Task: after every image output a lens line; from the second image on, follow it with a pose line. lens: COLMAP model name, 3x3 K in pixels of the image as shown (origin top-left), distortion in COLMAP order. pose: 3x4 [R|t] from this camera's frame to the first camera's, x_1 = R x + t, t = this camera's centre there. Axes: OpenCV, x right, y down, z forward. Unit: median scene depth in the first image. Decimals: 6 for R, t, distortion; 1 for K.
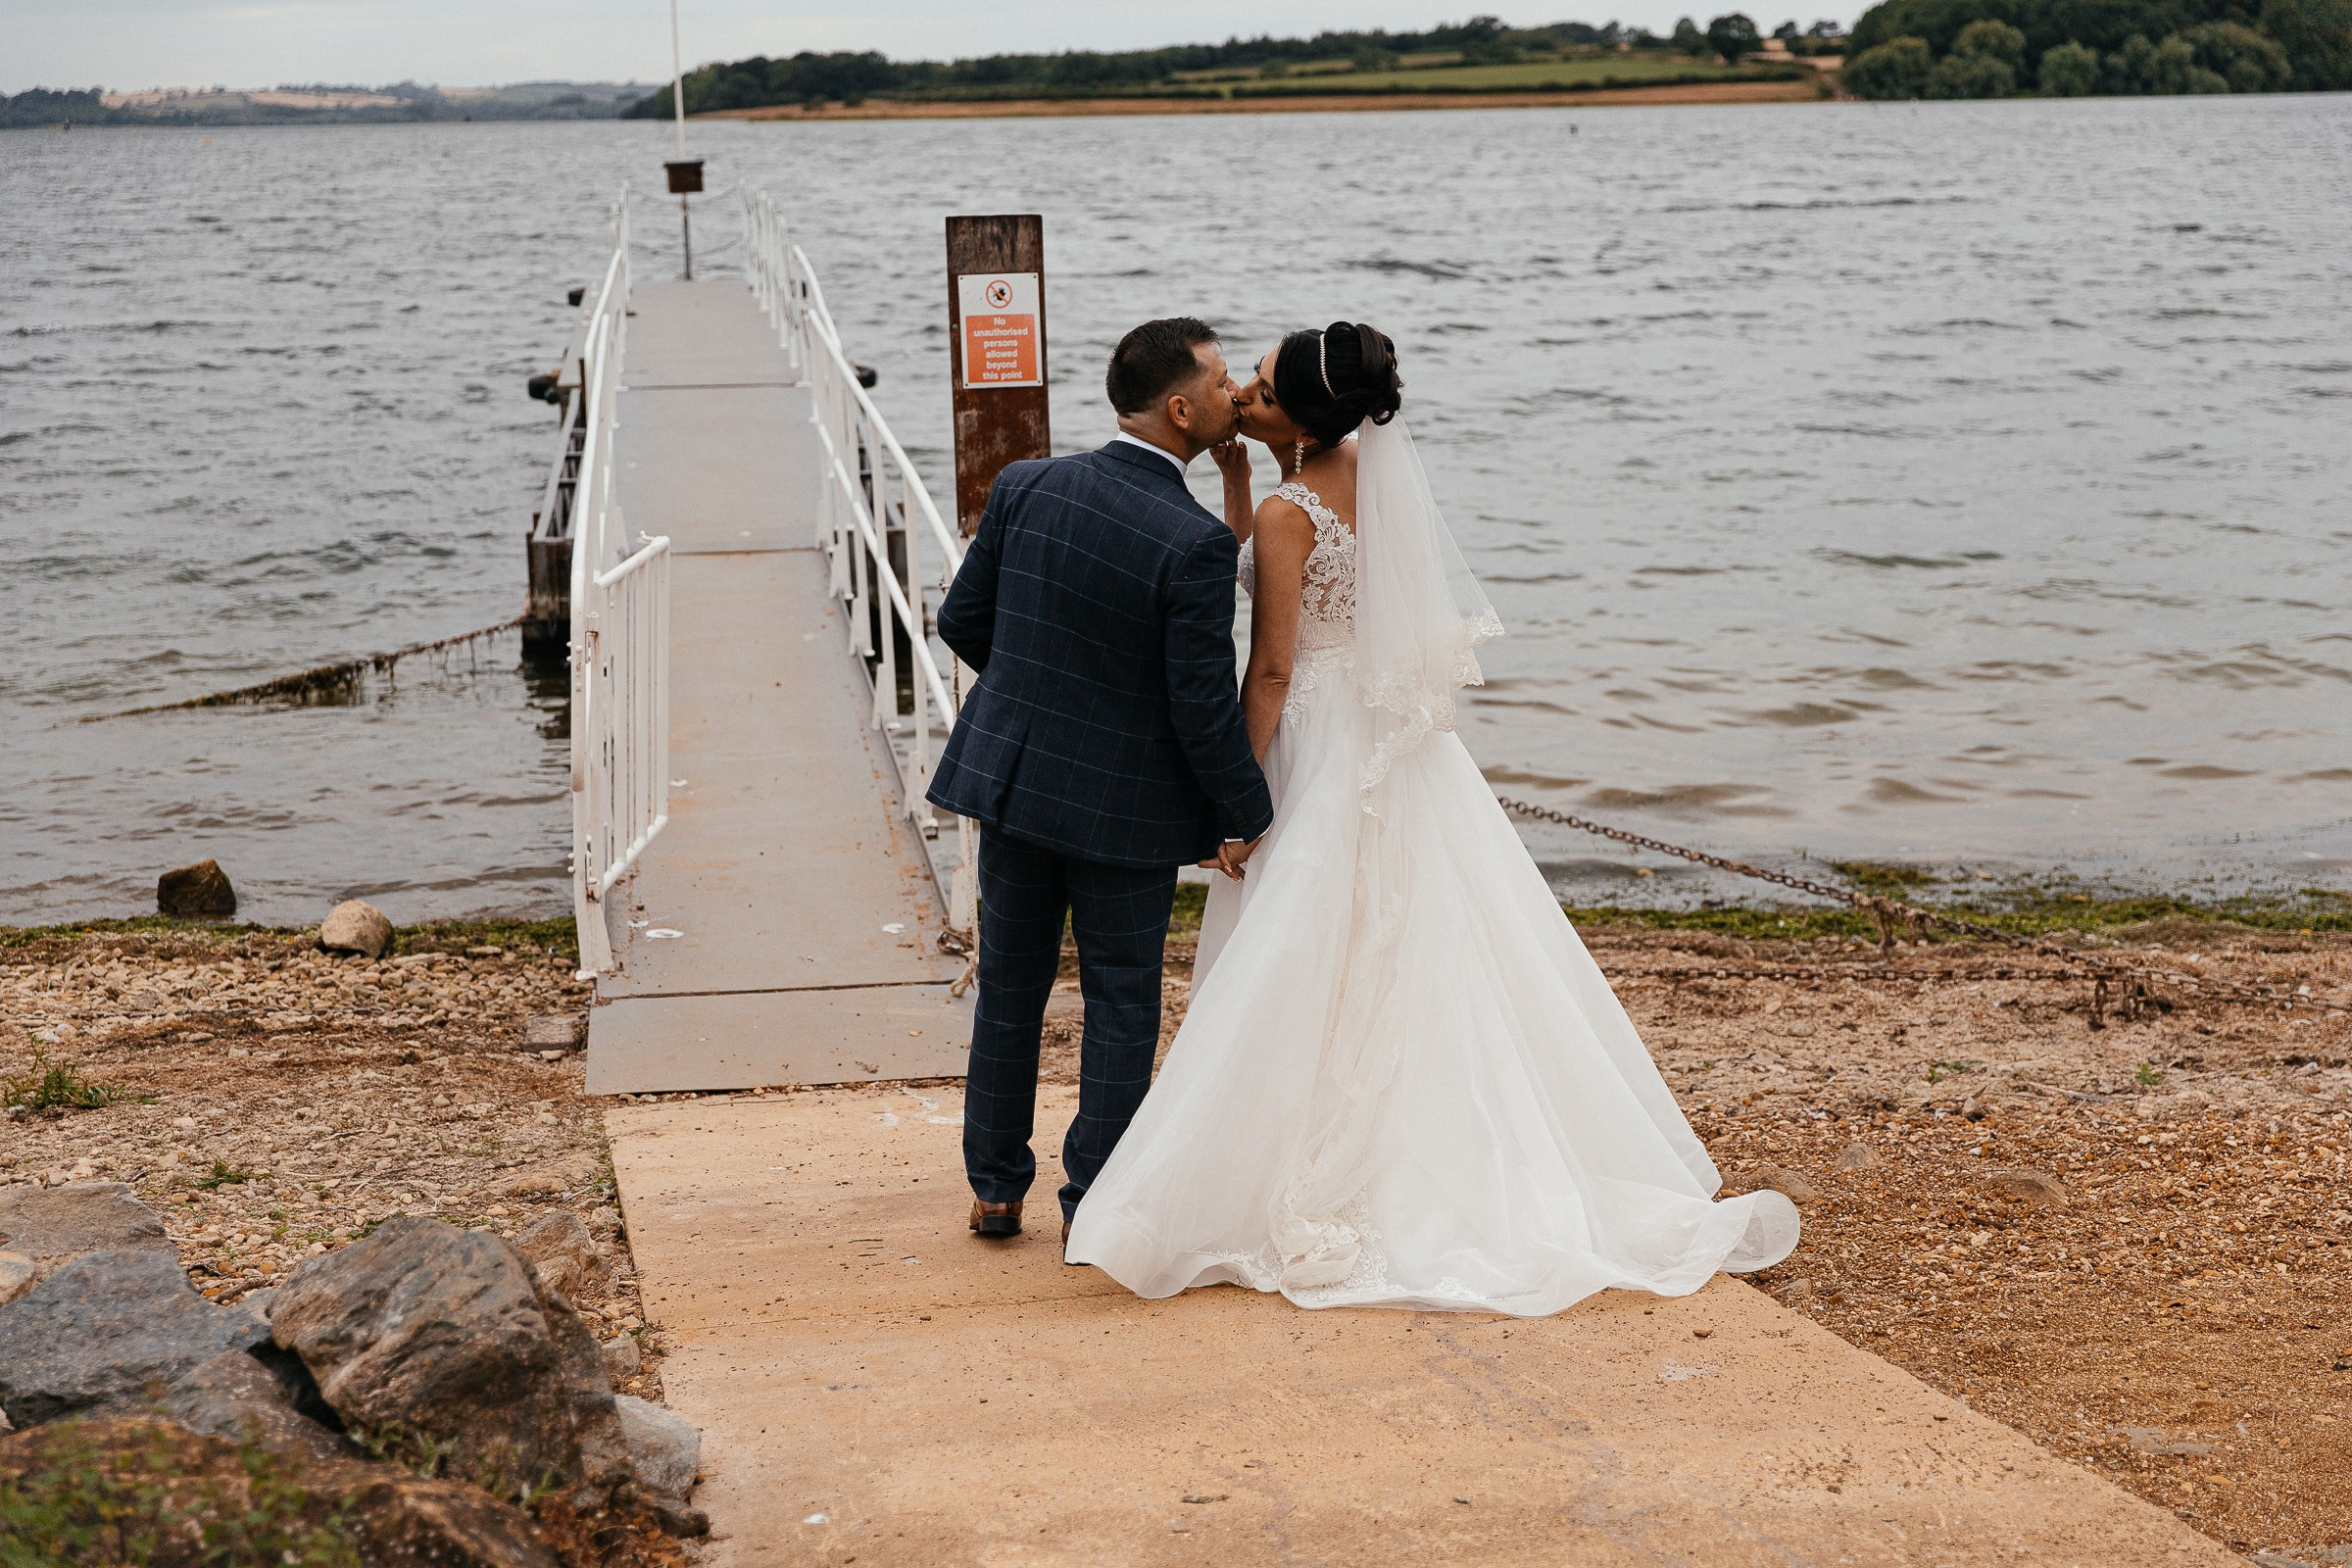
lens RADIAL K [[3396.7, 0, 1190.6], [0, 3396.7, 768.8], [0, 0, 1]] dist [0.022240, 0.000000]
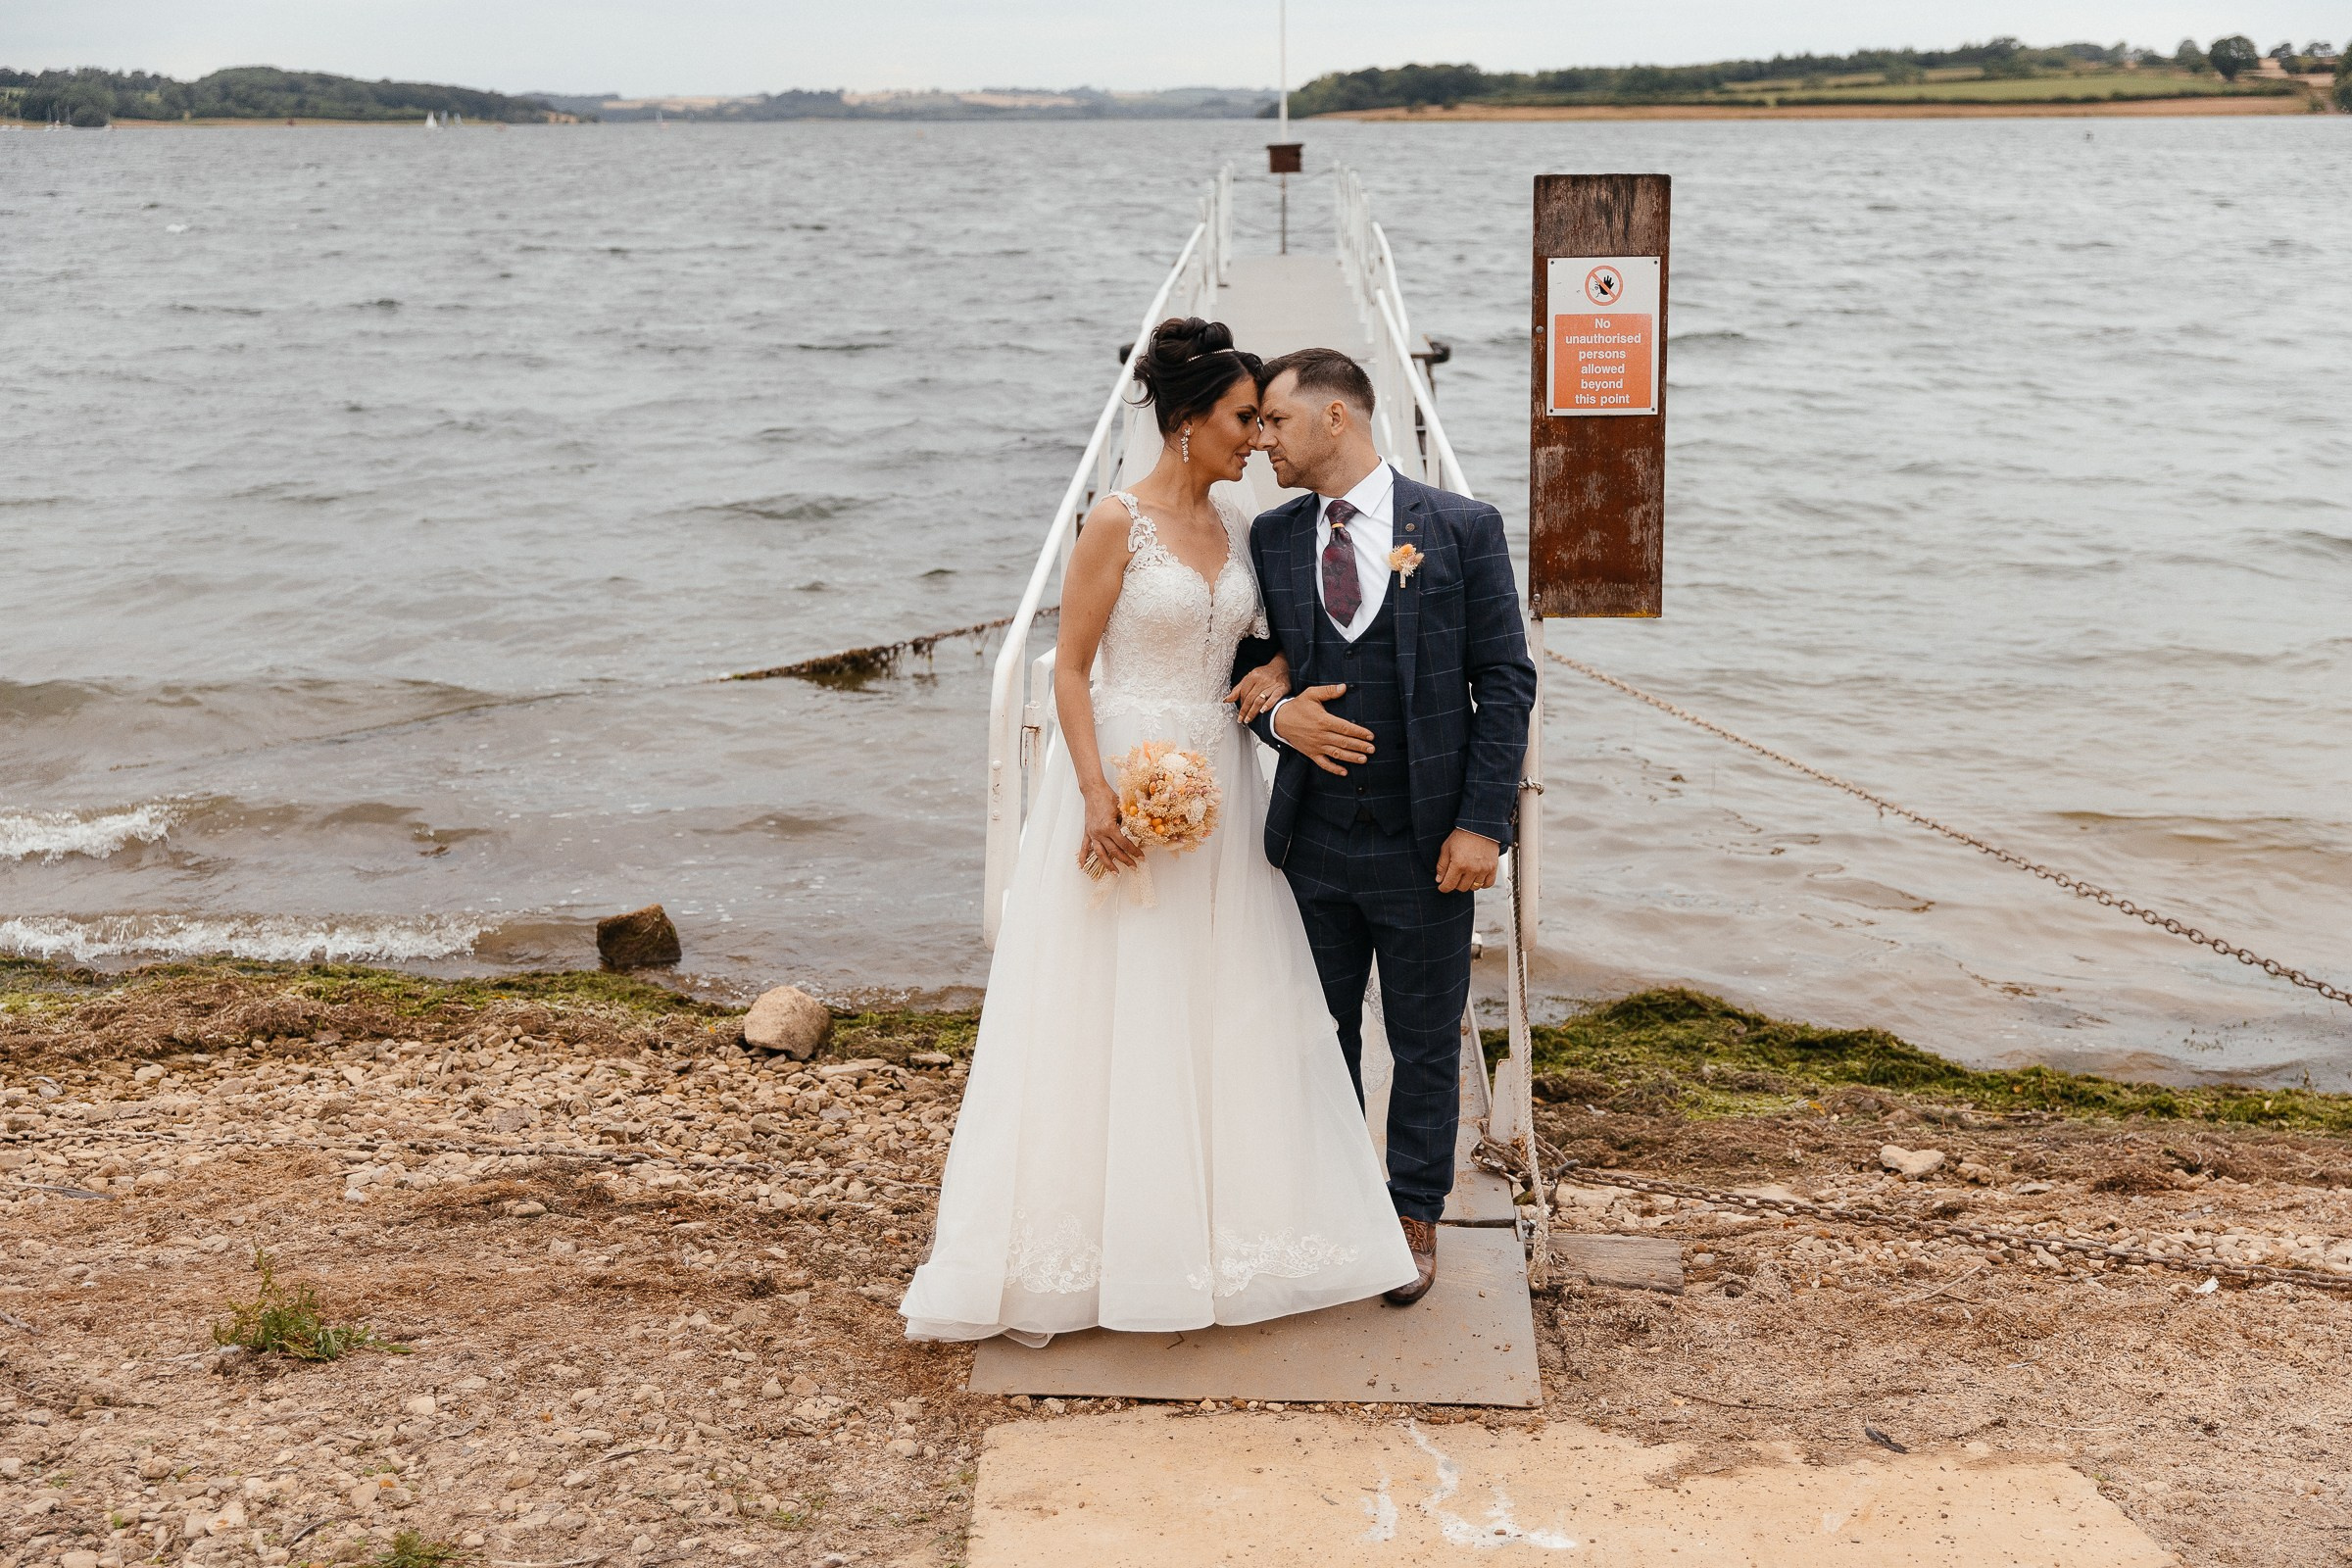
lens RADIAL K [[2834.3, 0, 1185.4], [0, 2834.3, 770.1], [0, 0, 1]] dist [0.018767, 0.000000]
pose [[0.982382, 0.054126, -0.178874, -0.025529], [-0.047646, 0.998050, 0.040331, -0.048181], [0.180708, -0.031098, 0.983045, 0.328656]]
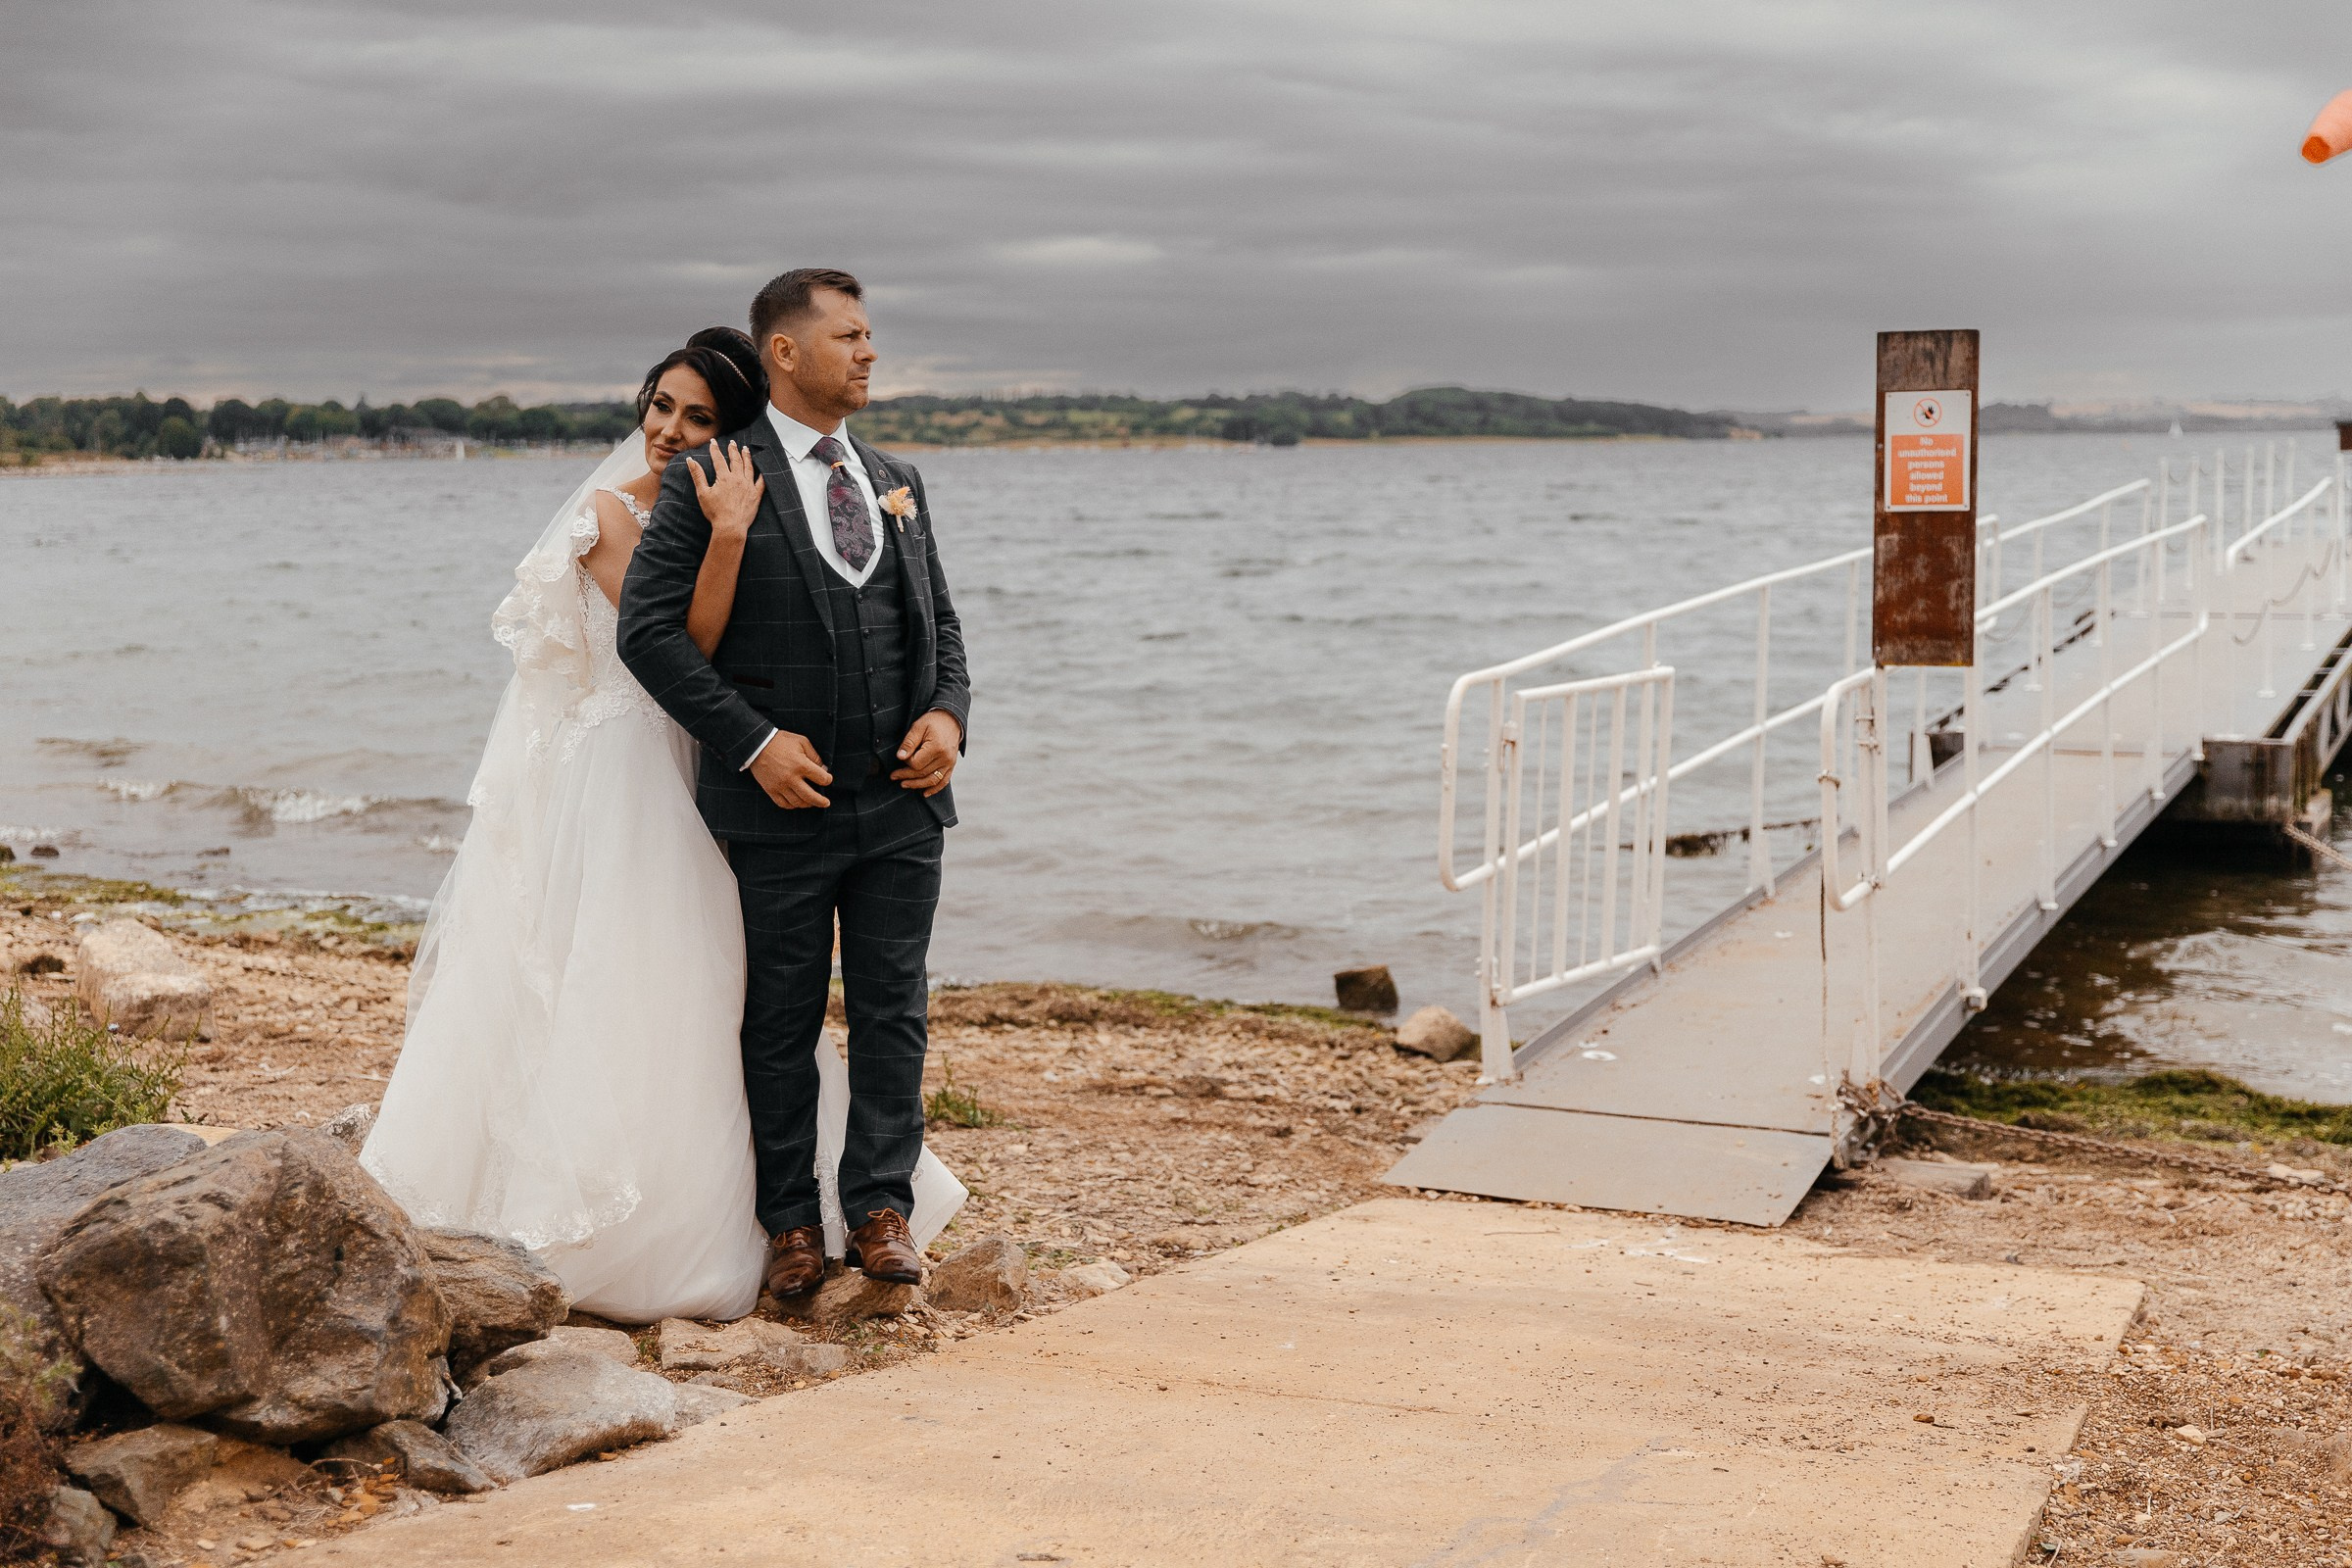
lens RADIAL K [[3045.5, 0, 1166.8], [0, 3045.5, 780.0], [0, 0, 1]] dist [0.008847, 0.000000]
pose [[0.833211, 0.069431, -0.548578, 0.200379], [-0.109513, 0.993154, -0.040635, 0.016333], [0.542002, 0.093934, 0.835111, 0.156063]]
